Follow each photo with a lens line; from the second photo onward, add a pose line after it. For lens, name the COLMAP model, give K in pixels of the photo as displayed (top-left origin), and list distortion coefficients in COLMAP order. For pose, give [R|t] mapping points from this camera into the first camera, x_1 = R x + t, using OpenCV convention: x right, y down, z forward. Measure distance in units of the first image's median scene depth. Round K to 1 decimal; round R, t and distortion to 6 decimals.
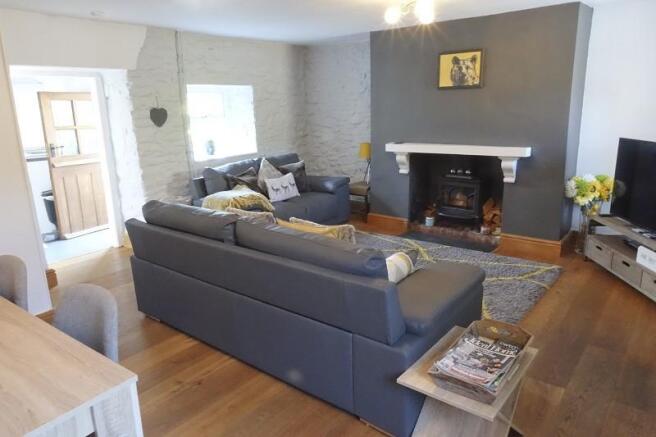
lens RADIAL K [[460.9, 0, 328.0], [0, 460.9, 218.5], [0, 0, 1]] dist [0.010336, -0.002309]
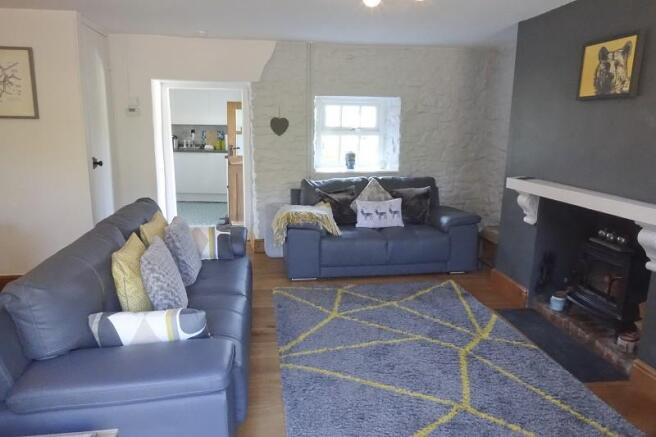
lens RADIAL K [[456.7, 0, 328.0], [0, 456.7, 218.5], [0, 0, 1]] dist [-0.004859, -0.003198]
pose [[0.717164, 0.176368, -0.674218, 0.427857], [-0.197943, 0.979153, 0.045584, -0.080650], [0.668203, 0.100765, 0.737124, 0.318181]]
